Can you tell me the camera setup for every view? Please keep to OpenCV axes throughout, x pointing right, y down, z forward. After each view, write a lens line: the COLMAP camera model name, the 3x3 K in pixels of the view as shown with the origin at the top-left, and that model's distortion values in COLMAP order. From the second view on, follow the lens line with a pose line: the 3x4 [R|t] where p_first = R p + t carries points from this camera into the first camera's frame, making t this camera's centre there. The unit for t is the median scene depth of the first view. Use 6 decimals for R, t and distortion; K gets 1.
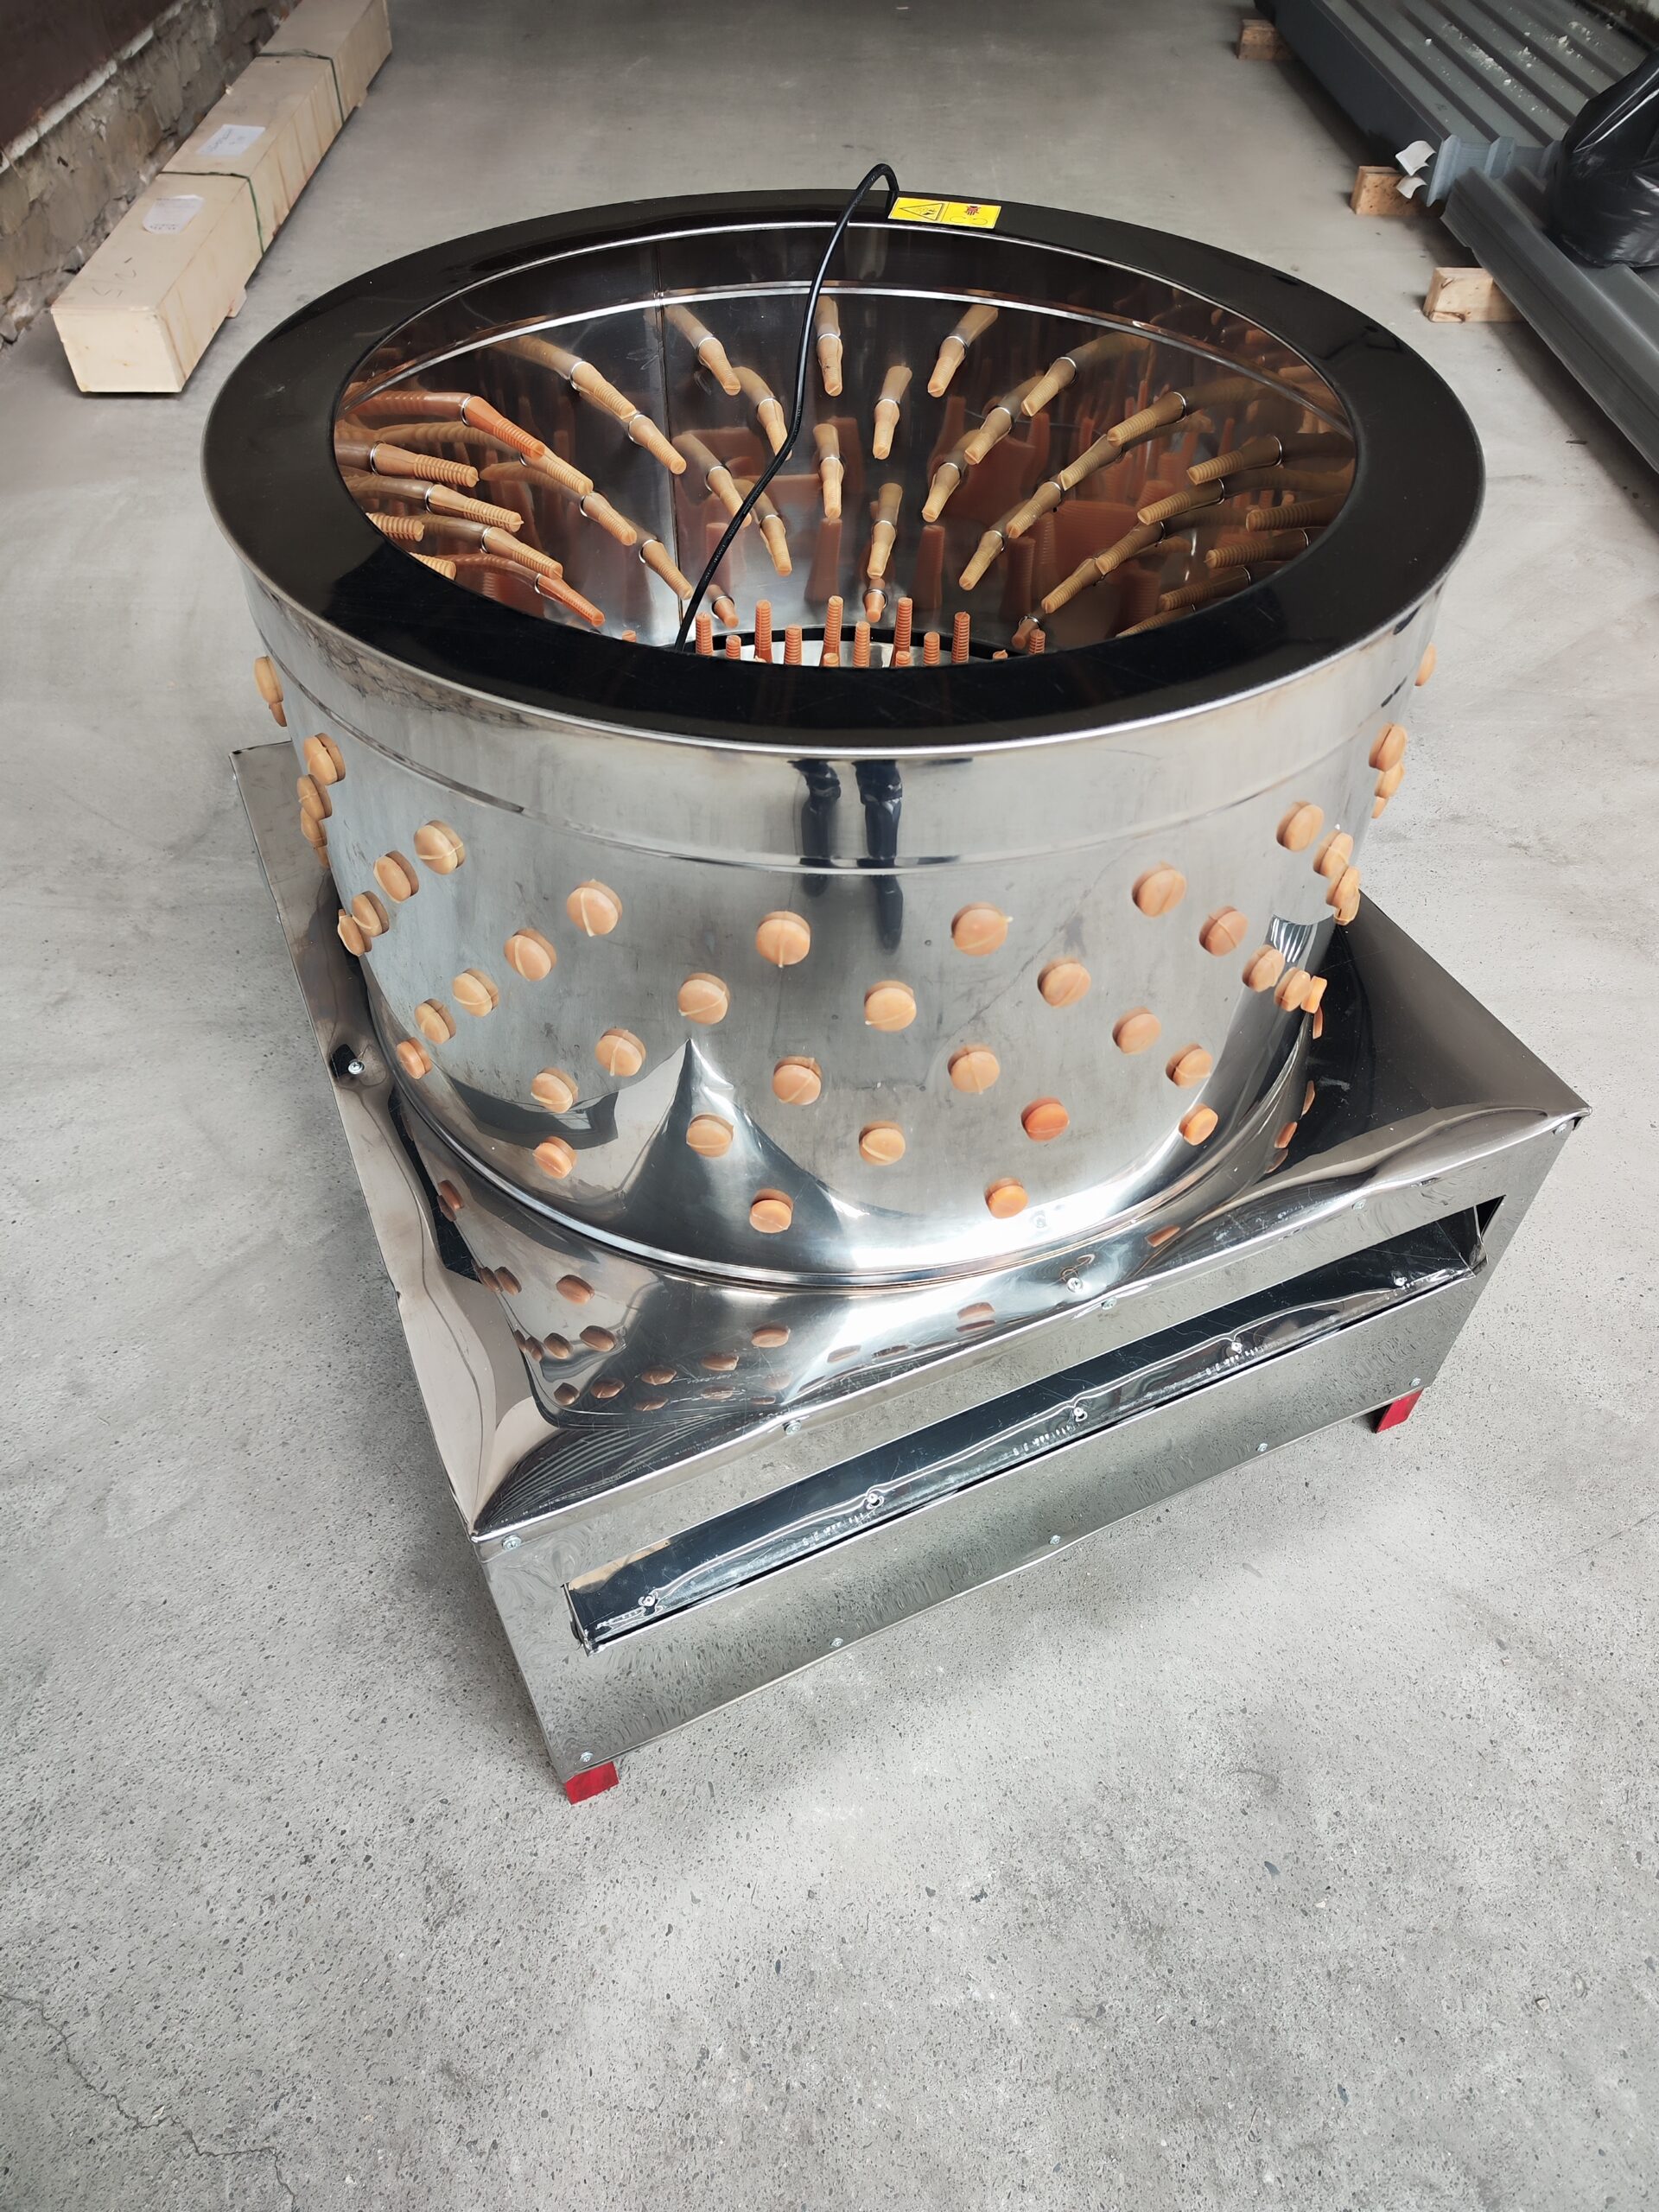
lens RADIAL K [[1491.2, 0, 846.1], [0, 1491.2, 1120.1], [0, 0, 1]] dist [0.024686, -0.017469]
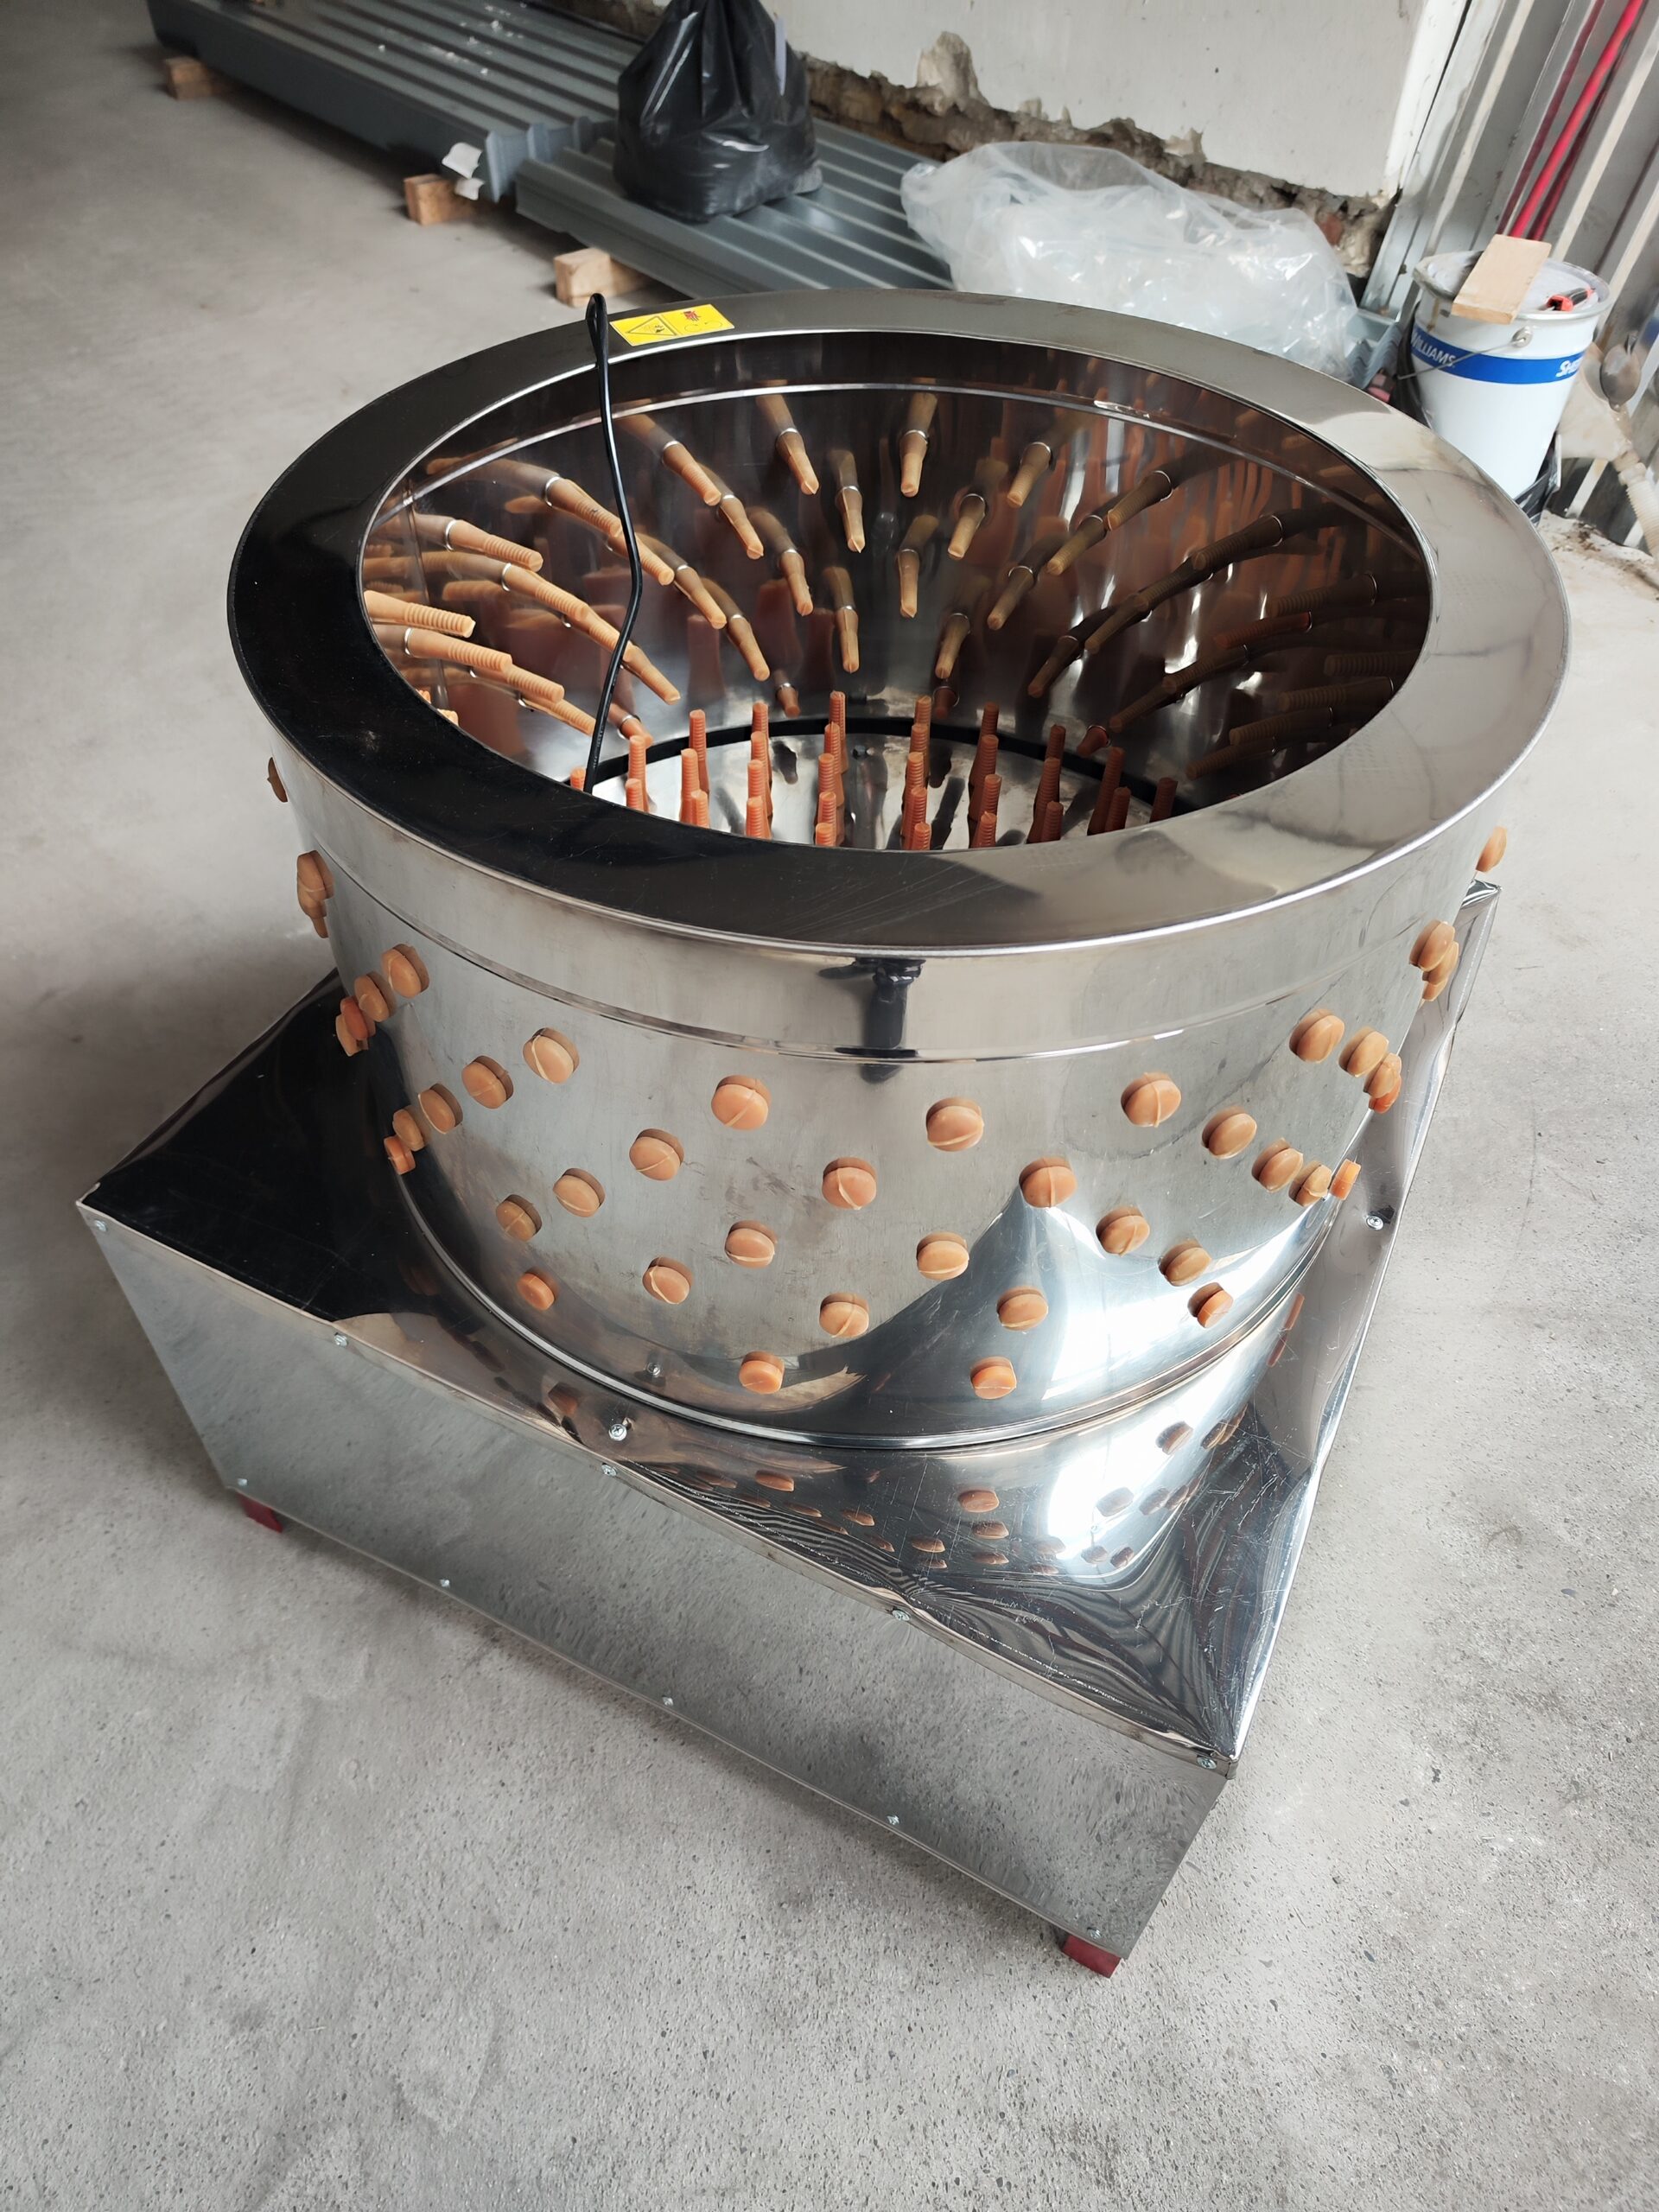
lens RADIAL K [[1504.6, 0, 811.5], [0, 1504.6, 1103.5], [0, 0, 1]] dist [0.033097, -0.031033]
pose [[0.781470, -0.464434, 0.416660, -0.474766], [0.467757, 0.878022, 0.101391, -0.217109], [-0.412926, 0.115662, 0.903390, 0.144206]]
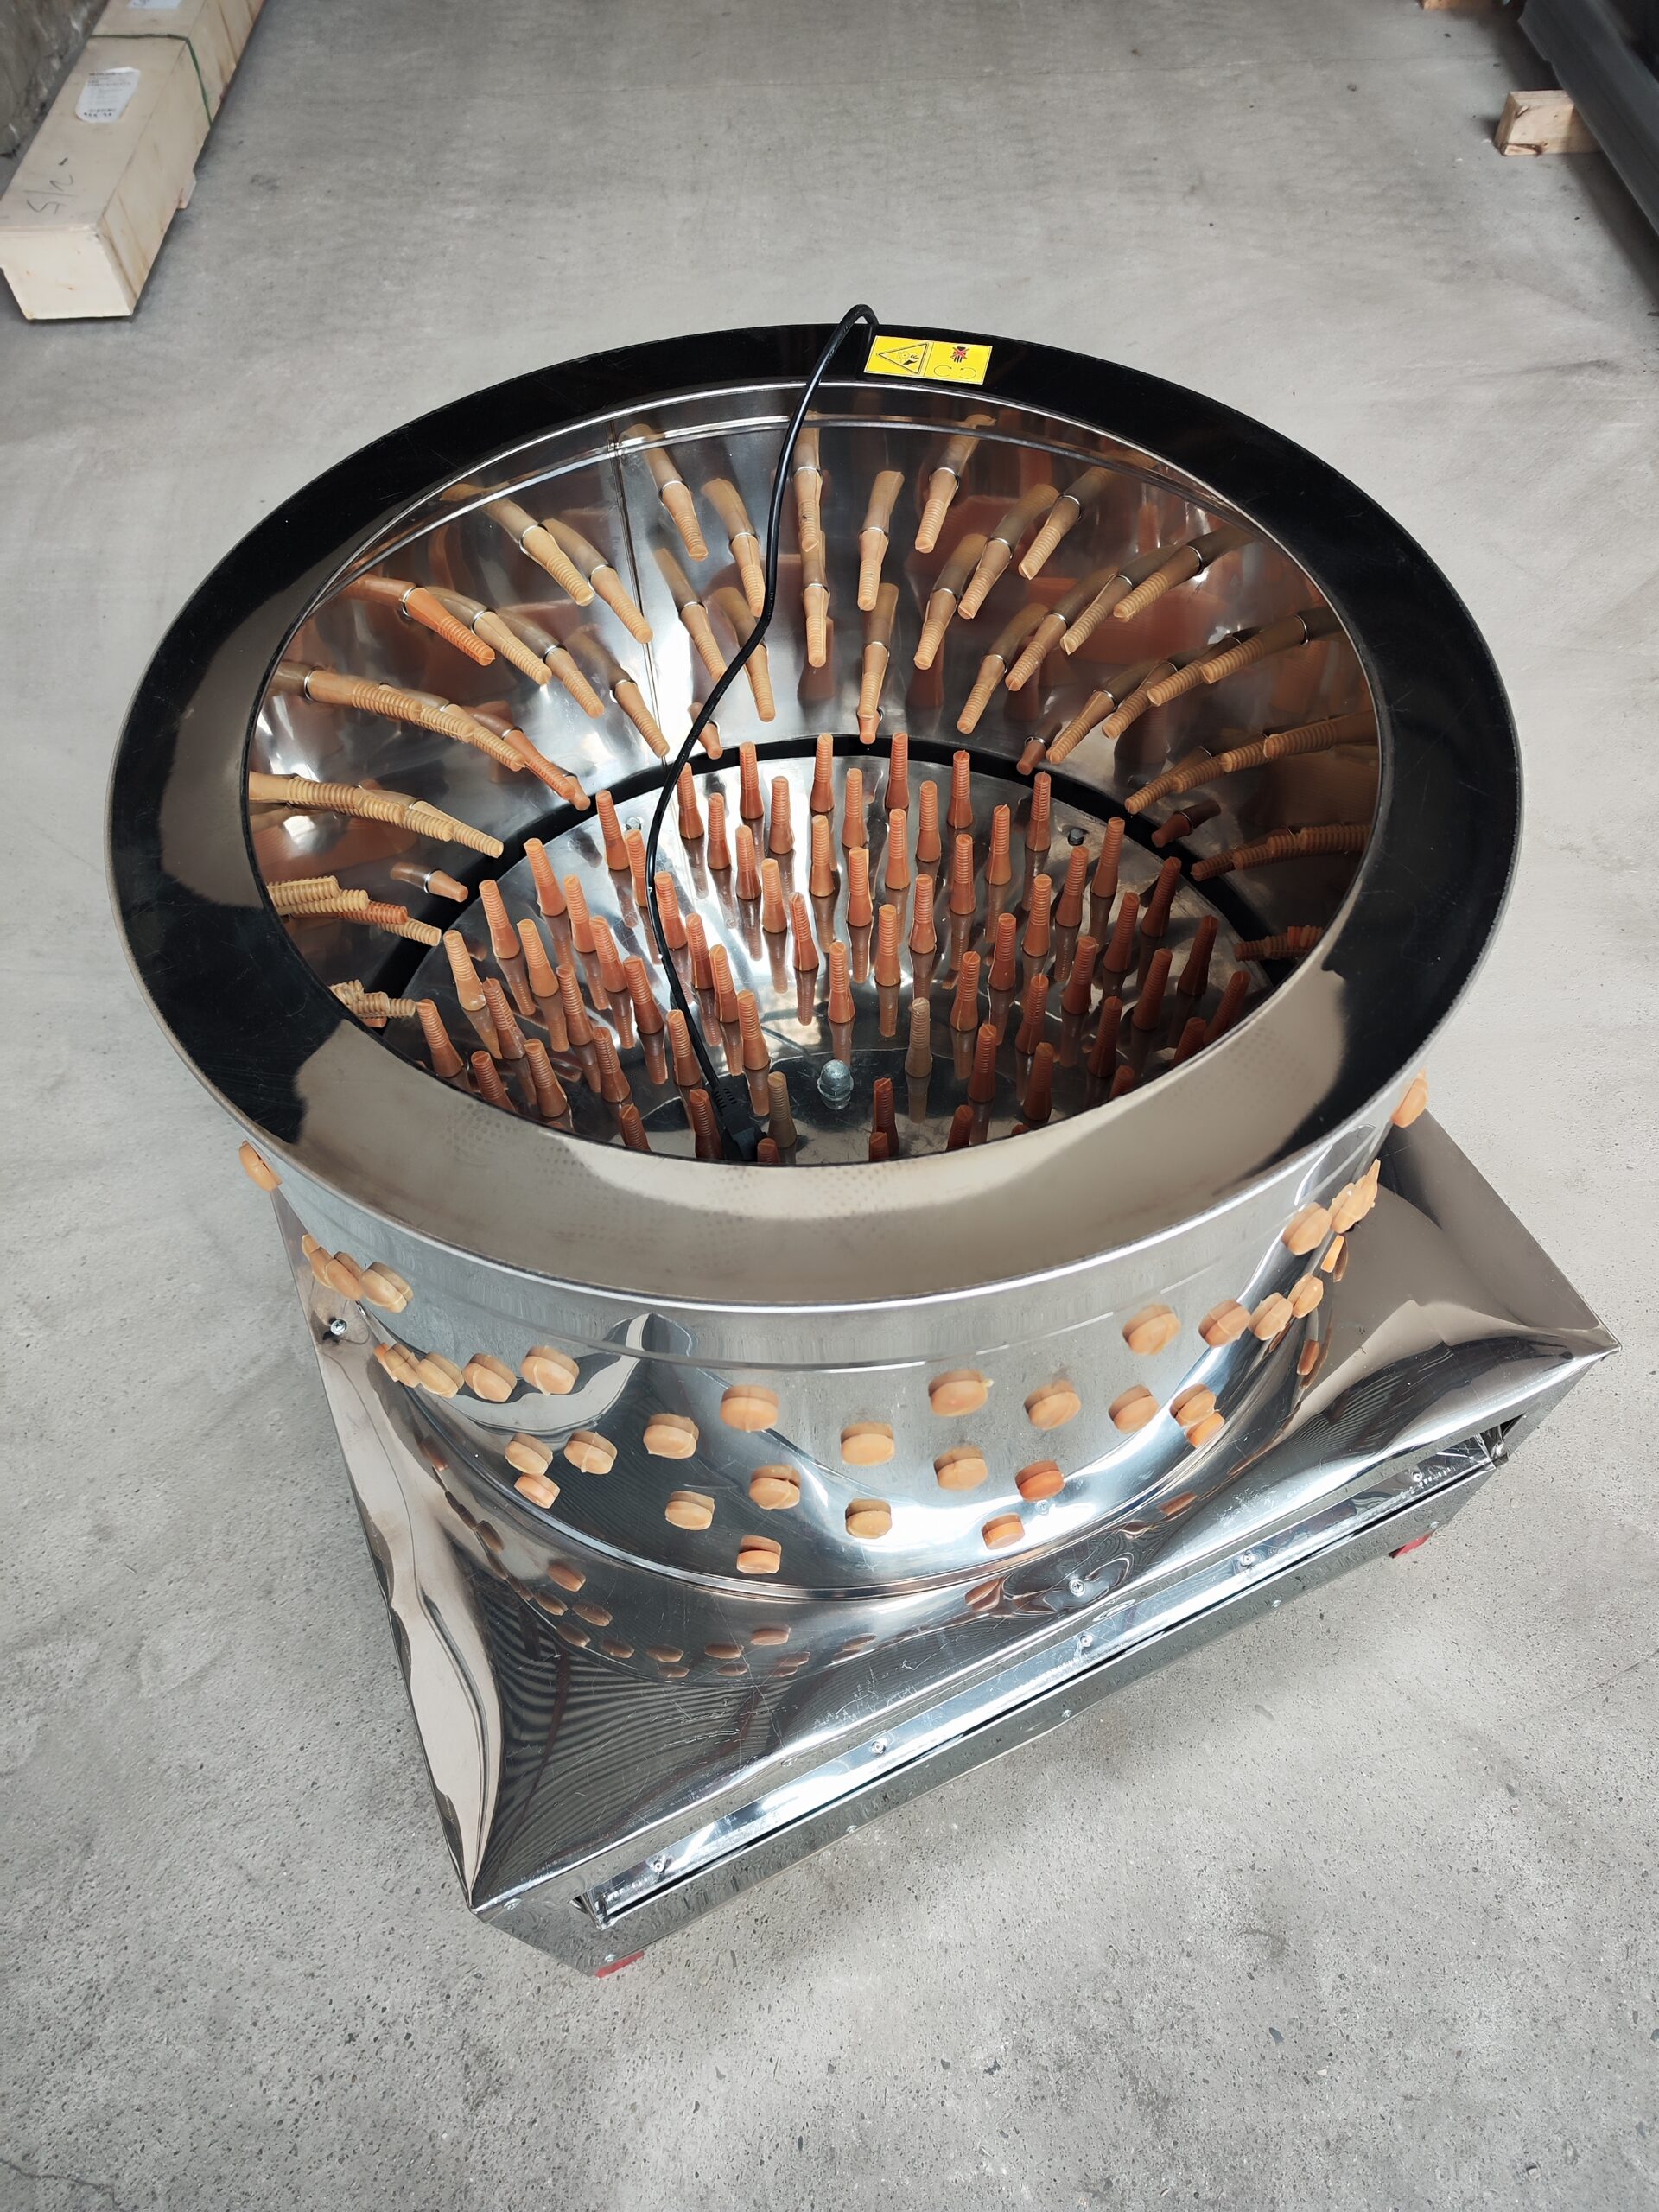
lens RADIAL K [[1487.8, 0, 851.1], [0, 1487.8, 1116.8], [0, 0, 1]] dist [0.033135, -0.029663]
pose [[0.999377, -0.022430, -0.027240, 0.032945], [0.026094, 0.989432, 0.142630, -0.279336], [0.023753, -0.143252, 0.989401, 0.059203]]
